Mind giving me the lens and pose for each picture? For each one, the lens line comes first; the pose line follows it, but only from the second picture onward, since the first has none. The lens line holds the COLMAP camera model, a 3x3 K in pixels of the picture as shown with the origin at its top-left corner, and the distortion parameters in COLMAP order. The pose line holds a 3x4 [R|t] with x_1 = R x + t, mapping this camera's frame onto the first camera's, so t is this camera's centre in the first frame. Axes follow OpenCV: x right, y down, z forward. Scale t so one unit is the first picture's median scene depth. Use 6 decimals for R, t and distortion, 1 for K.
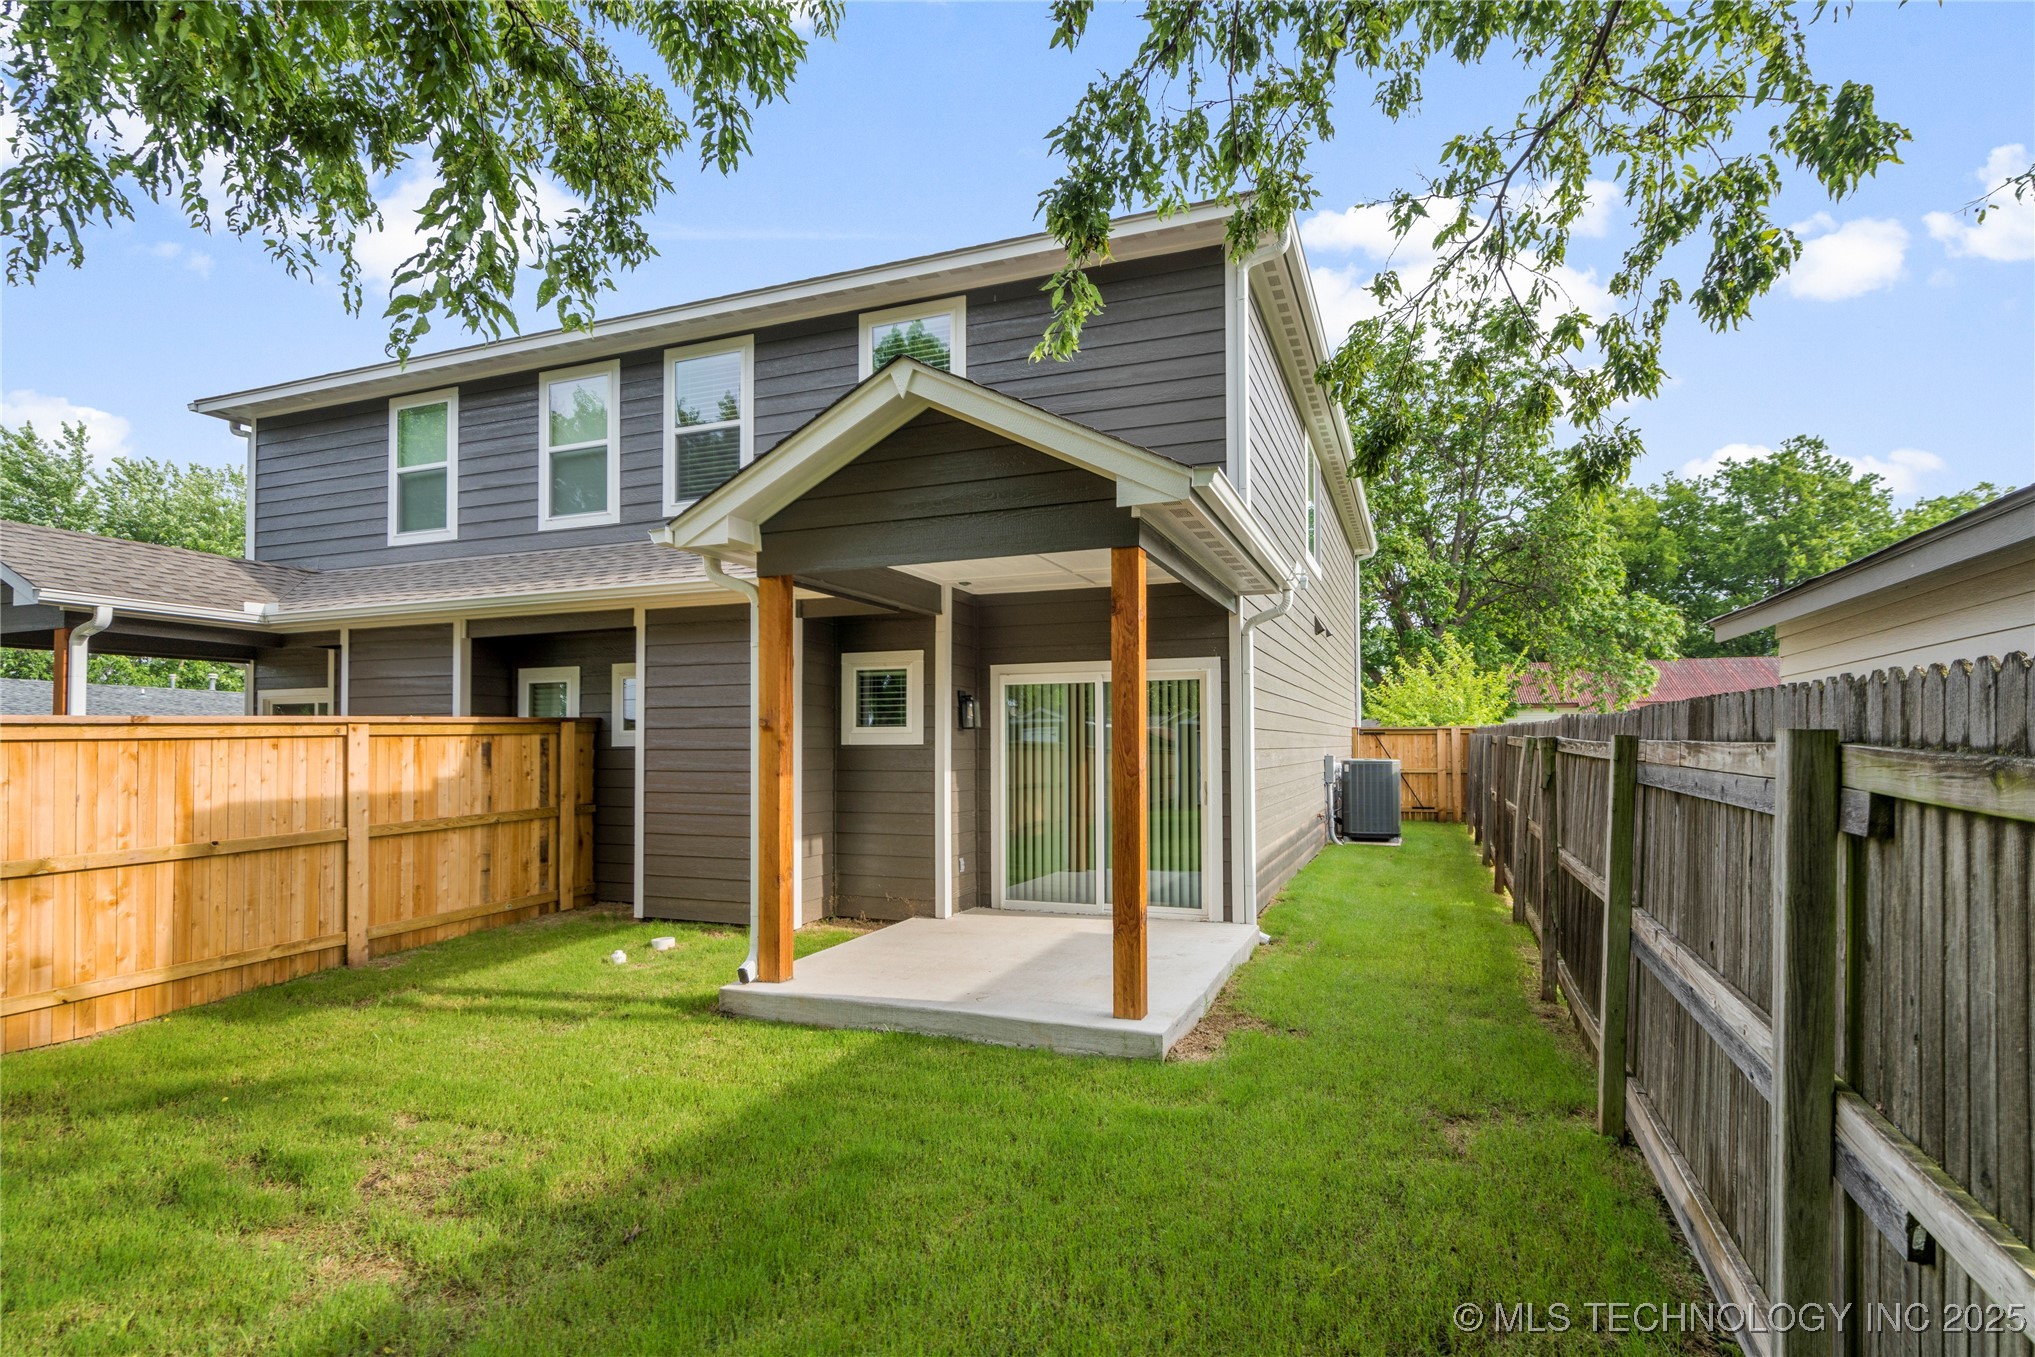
lens RADIAL K [[1034.2, 0, 1018.2], [0, 1034.2, 733.3], [0, 0, 1]] dist [0.001555, 0.000155]
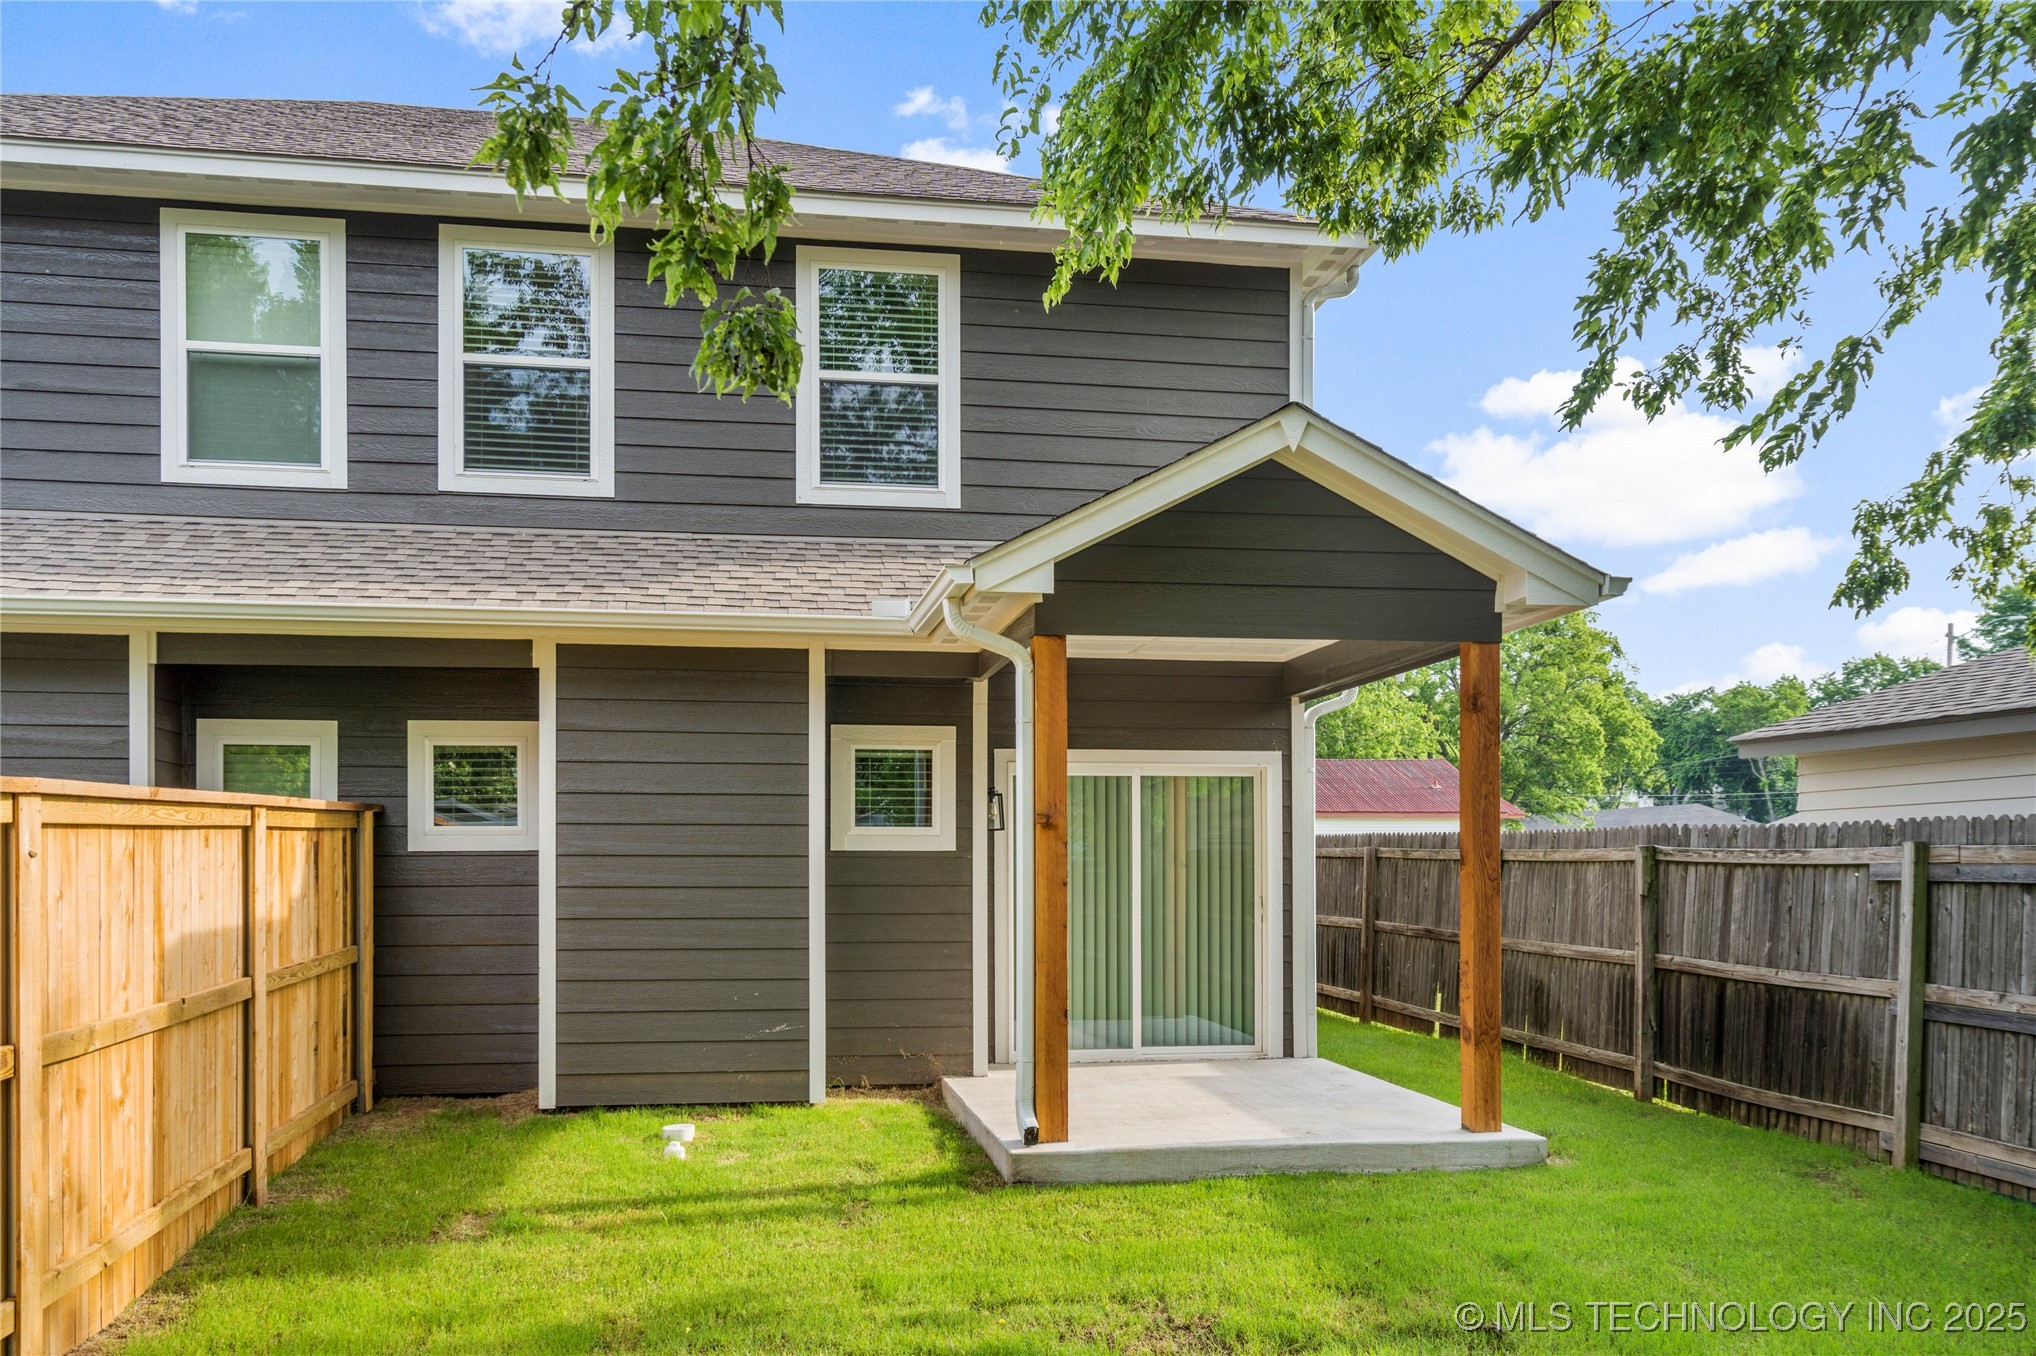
lens RADIAL K [[1613.5, 0, 1015.7], [0, 1613.5, 879.5], [0, 0, 1]] dist [0.009635, 0.003286]
pose [[0.857827, -0.001510, 0.513936, -0.751302], [-0.008595, 0.999814, 0.017284, 0.012867], [-0.513867, -0.019244, 0.857654, -0.045901]]
